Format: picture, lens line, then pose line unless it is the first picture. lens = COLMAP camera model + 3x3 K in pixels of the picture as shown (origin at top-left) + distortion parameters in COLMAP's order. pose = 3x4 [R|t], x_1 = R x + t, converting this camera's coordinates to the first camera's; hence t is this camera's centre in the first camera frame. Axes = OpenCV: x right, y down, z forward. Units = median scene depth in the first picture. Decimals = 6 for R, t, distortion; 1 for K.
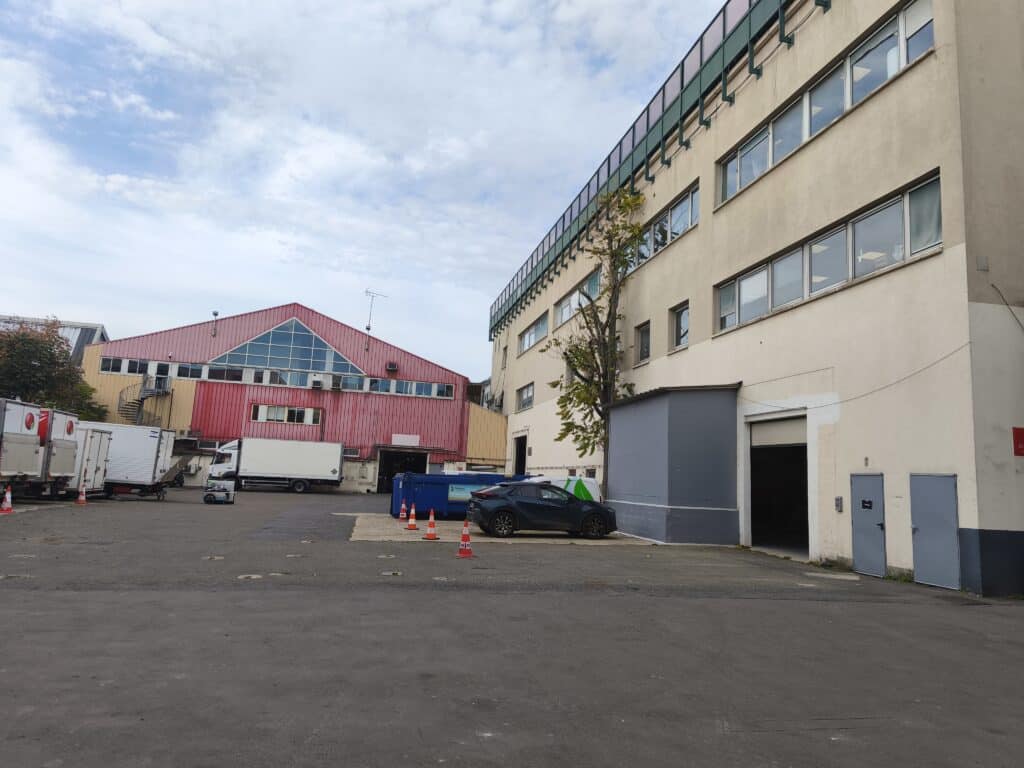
lens RADIAL K [[687.4, 0, 510.4], [0, 687.4, 384.9], [0, 0, 1]] dist [0.061013, -0.010777]
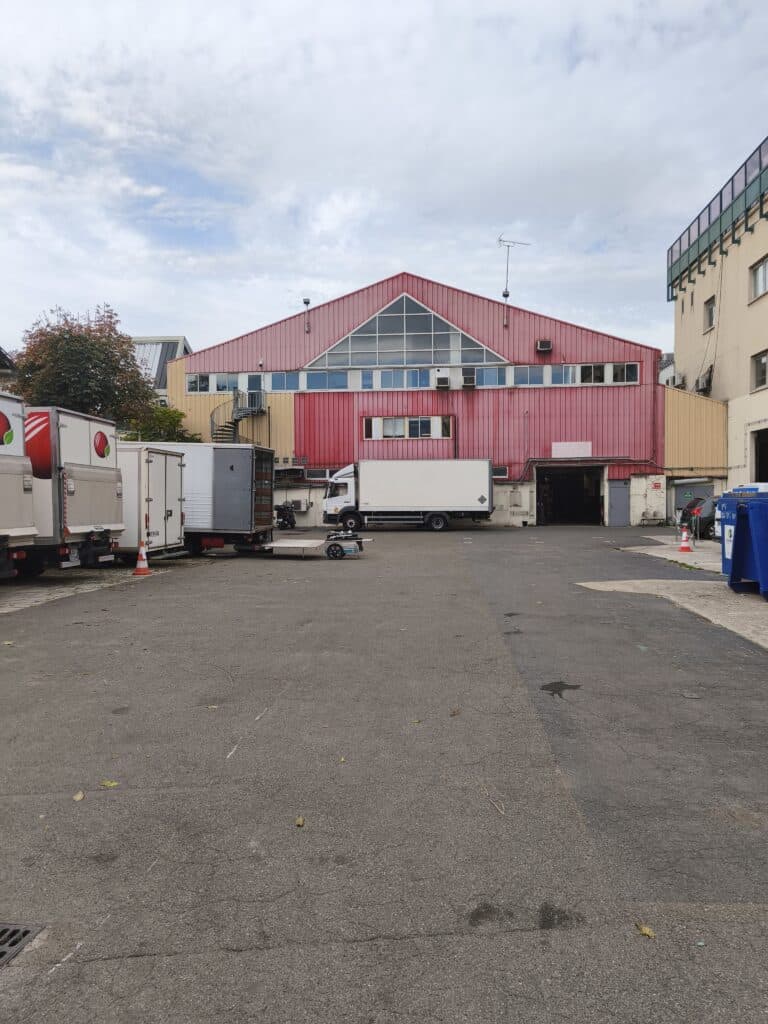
lens RADIAL K [[687.4, 0, 381.1], [0, 687.4, 512.6], [0, 0, 1]] dist [0.061013, -0.010777]
pose [[0.950833, -0.051130, -0.305453, -0.129165], [0.095803, 0.986462, 0.133096, 0.032208], [0.294513, -0.155815, 0.942859, 0.278289]]
